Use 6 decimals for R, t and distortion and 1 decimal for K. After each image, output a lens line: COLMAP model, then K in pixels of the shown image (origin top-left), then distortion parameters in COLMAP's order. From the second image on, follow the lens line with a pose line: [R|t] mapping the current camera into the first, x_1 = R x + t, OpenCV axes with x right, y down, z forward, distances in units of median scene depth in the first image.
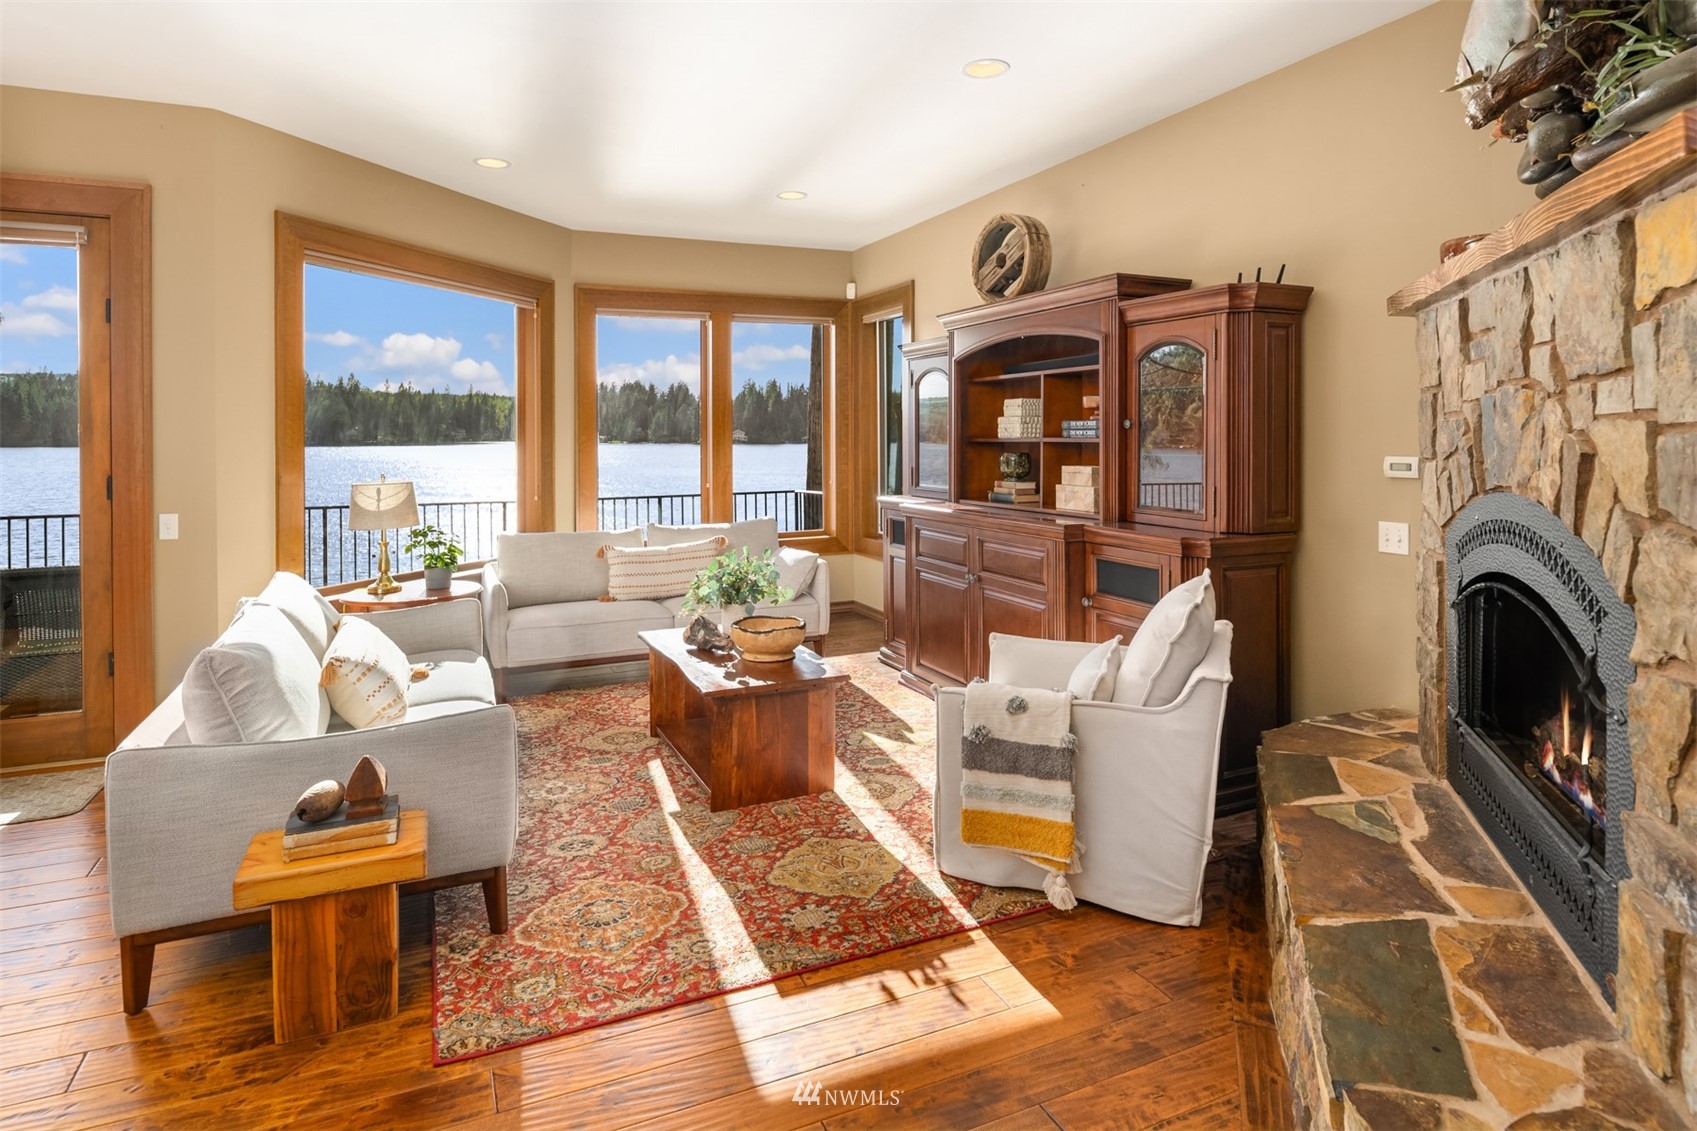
lens RADIAL K [[918.9, 0, 841.9], [0, 918.9, 444.1], [0, 0, 1]] dist [-0.001653, -0.005035]
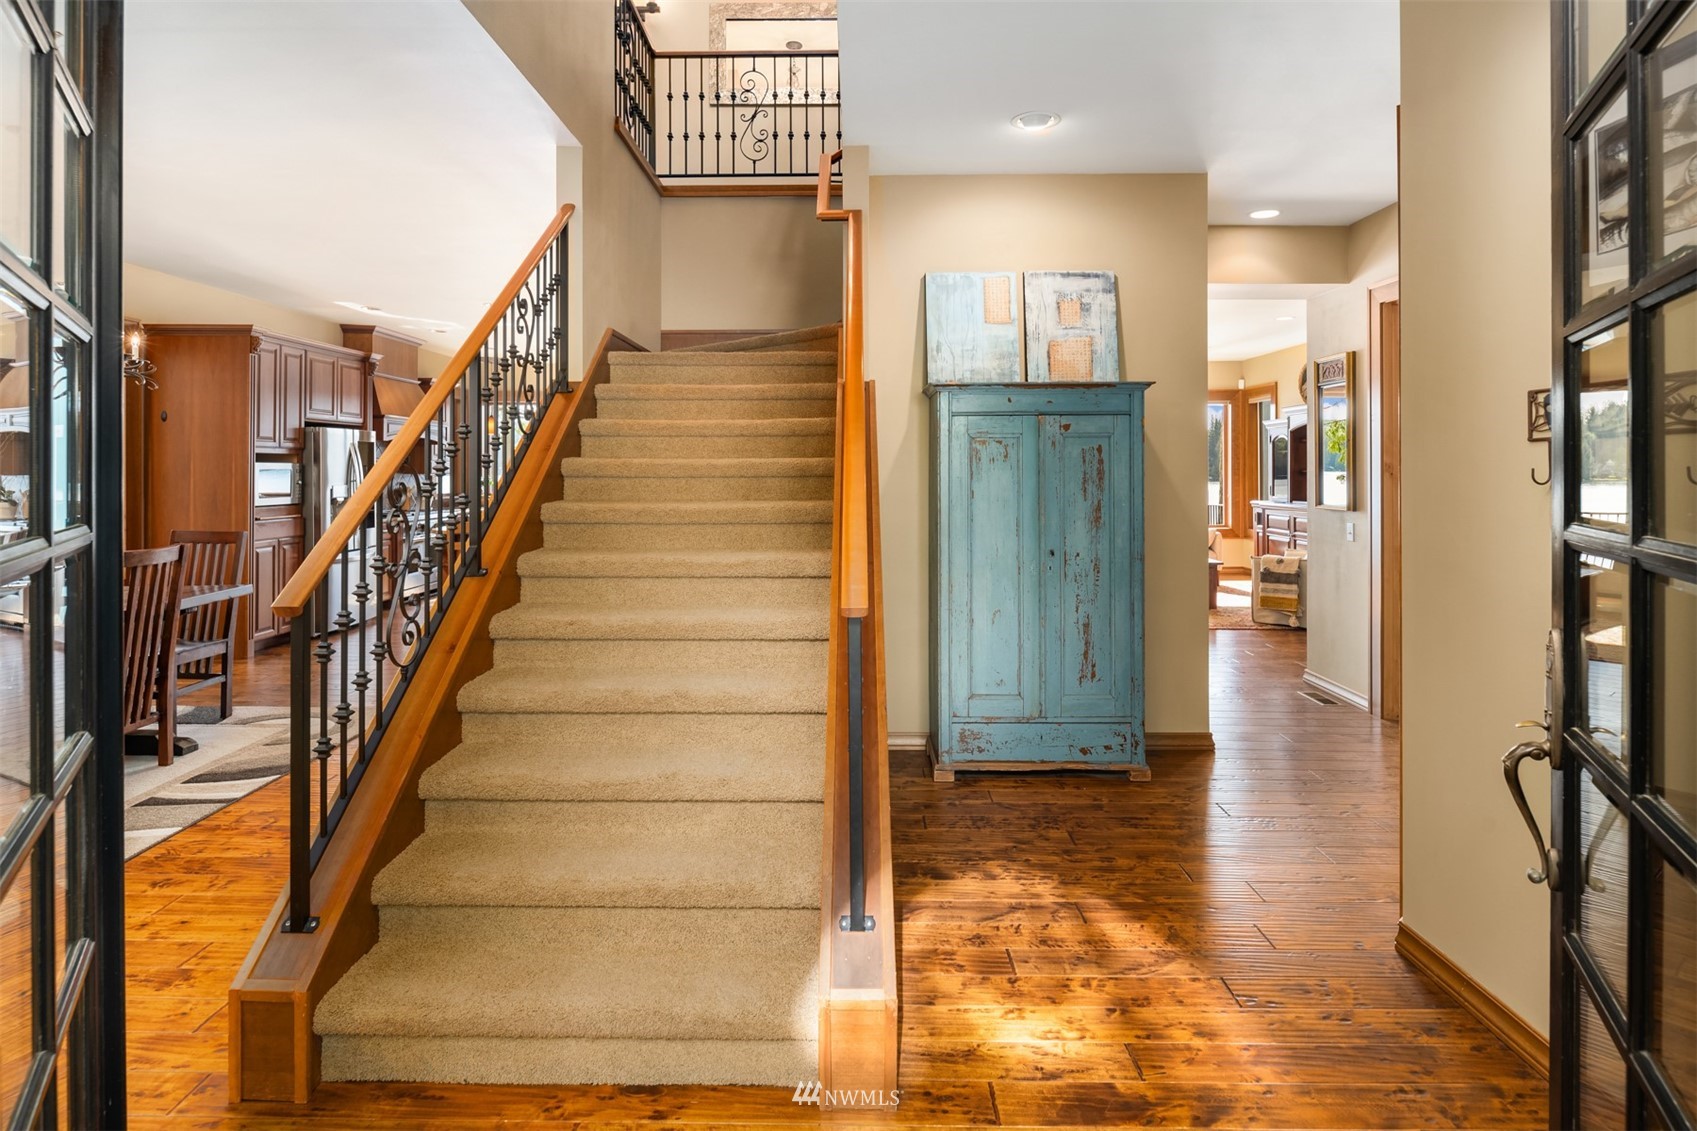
lens RADIAL K [[918.9, 0, 837.4], [0, 918.9, 474.4], [0, 0, 1]] dist [-0.001653, -0.005035]
pose [[0.901964, -0.001389, -0.431810, 0.177037], [-0.001284, 0.999982, -0.005898, 0.027796], [0.431810, 0.005874, 0.901945, -2.179614]]
